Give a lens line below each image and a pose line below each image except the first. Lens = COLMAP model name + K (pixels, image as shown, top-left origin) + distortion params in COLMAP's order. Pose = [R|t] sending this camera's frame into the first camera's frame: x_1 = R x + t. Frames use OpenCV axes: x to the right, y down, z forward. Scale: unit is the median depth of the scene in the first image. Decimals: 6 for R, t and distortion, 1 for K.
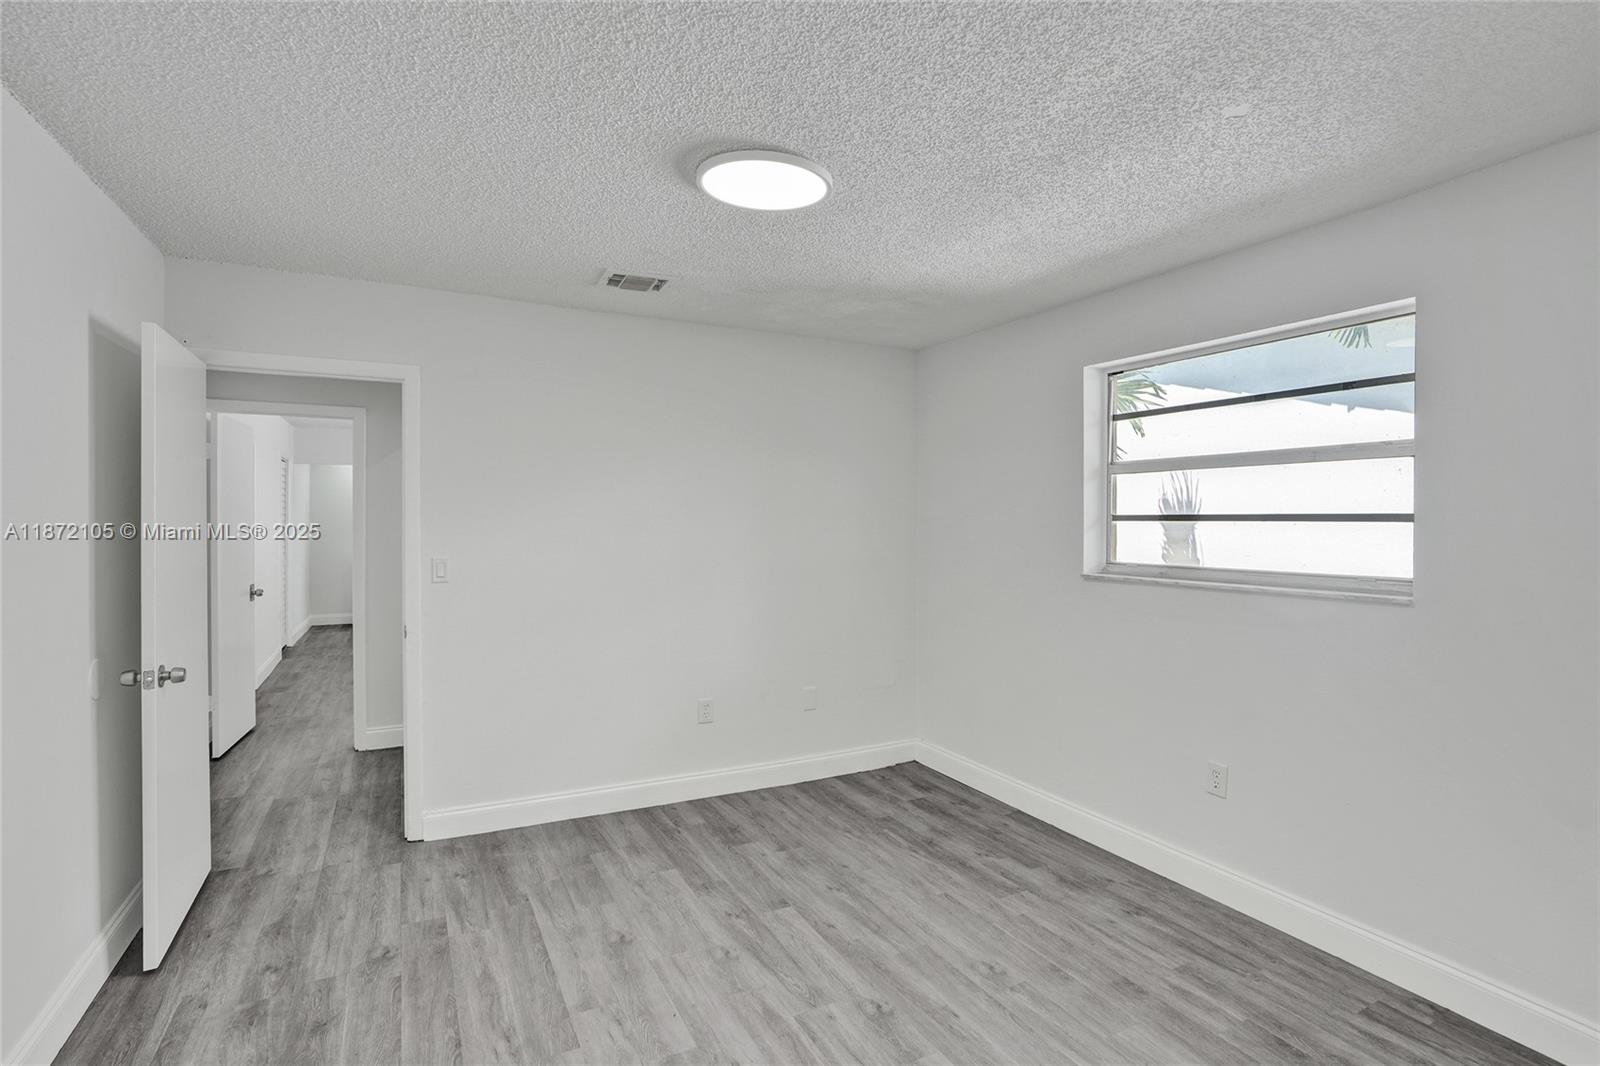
lens RADIAL K [[771.7, 0, 808.3], [0, 771.7, 528.6], [0, 0, 1]] dist [-0.054438, 0.028880]
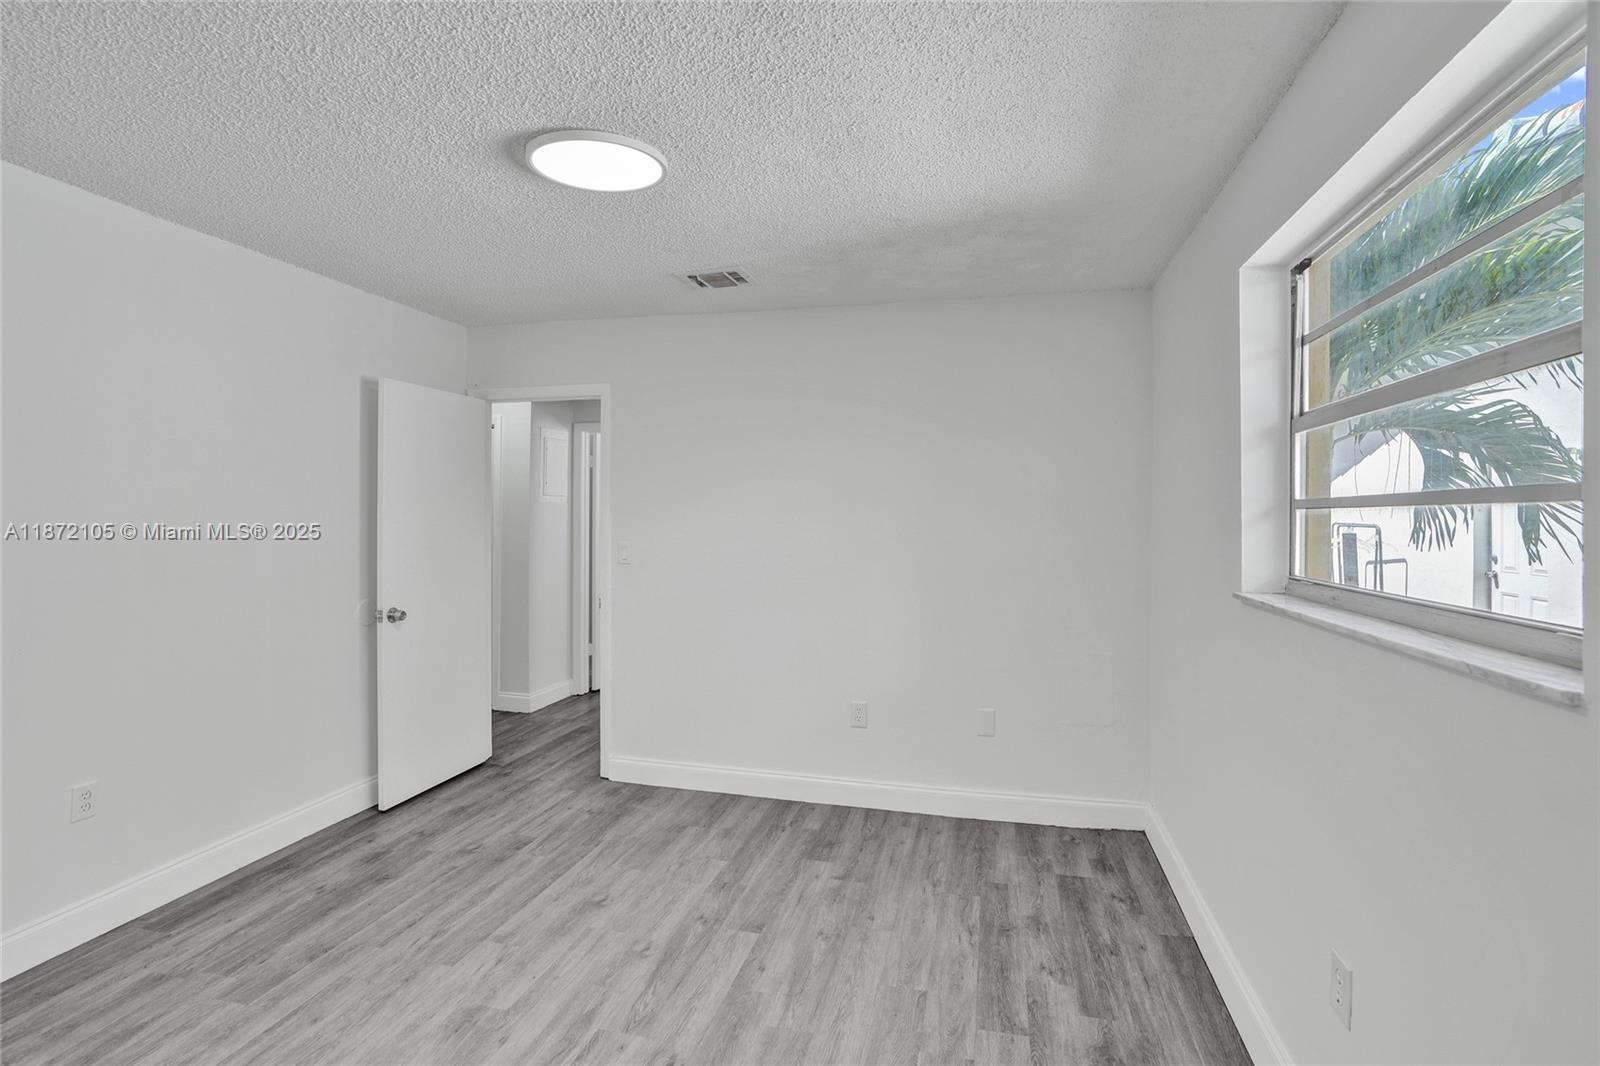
lens RADIAL K [[771.7, 0, 808.3], [0, 771.7, 528.6], [0, 0, 1]] dist [-0.054438, 0.028880]
pose [[0.748244, 0.012929, -0.663298, 0.539602], [-0.011069, 0.999914, 0.007003, 0.005145], [0.663331, 0.002102, 0.748323, 0.314818]]
